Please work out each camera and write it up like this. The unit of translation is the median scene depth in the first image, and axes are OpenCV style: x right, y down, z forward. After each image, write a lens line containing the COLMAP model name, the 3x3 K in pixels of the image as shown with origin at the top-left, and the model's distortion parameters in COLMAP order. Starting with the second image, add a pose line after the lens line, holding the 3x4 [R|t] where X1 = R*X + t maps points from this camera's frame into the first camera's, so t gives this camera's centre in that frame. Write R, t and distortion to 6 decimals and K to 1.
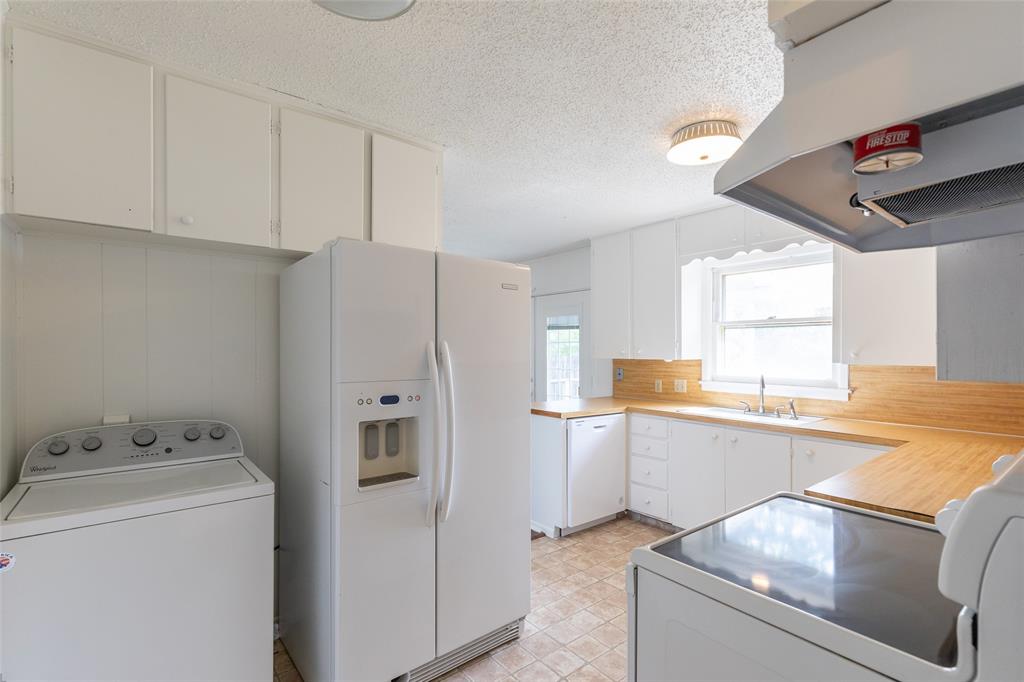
lens RADIAL K [[469.7, 0, 500.0], [0, 469.7, 352.4], [0, 0, 1]] dist [0.000232, -0.000492]
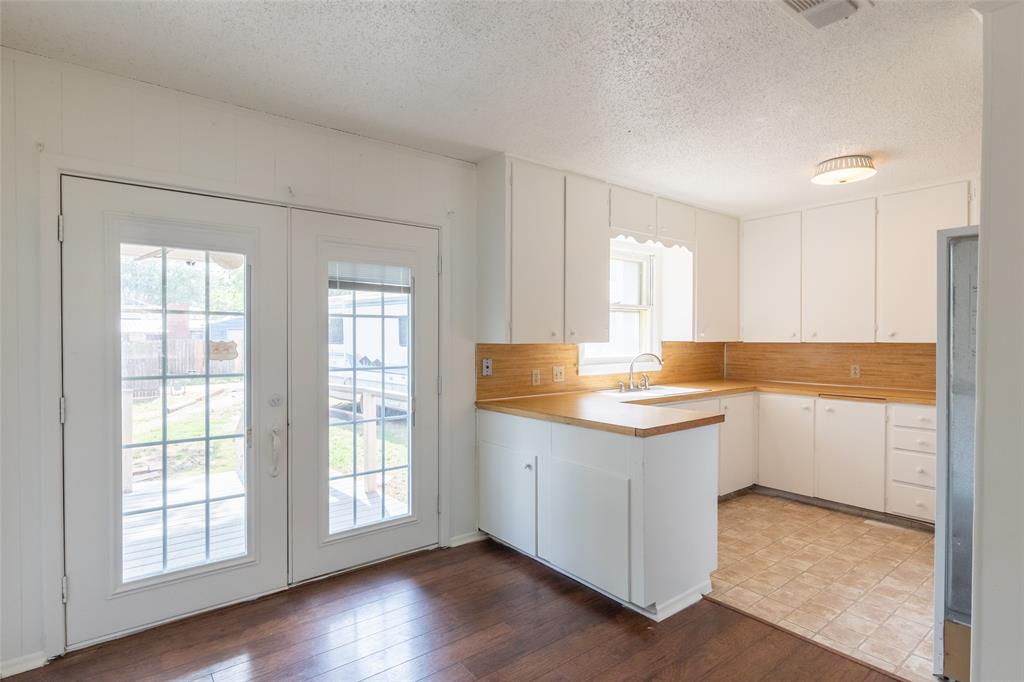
lens RADIAL K [[553.8, 0, 547.8], [0, 553.8, 349.9], [0, 0, 1]] dist [-0.005572, -0.000147]
pose [[-0.070212, -0.028048, 0.997138, -0.637335], [0.006358, 0.999572, 0.028564, -0.000872], [-0.997512, 0.008345, -0.070004, 1.131846]]
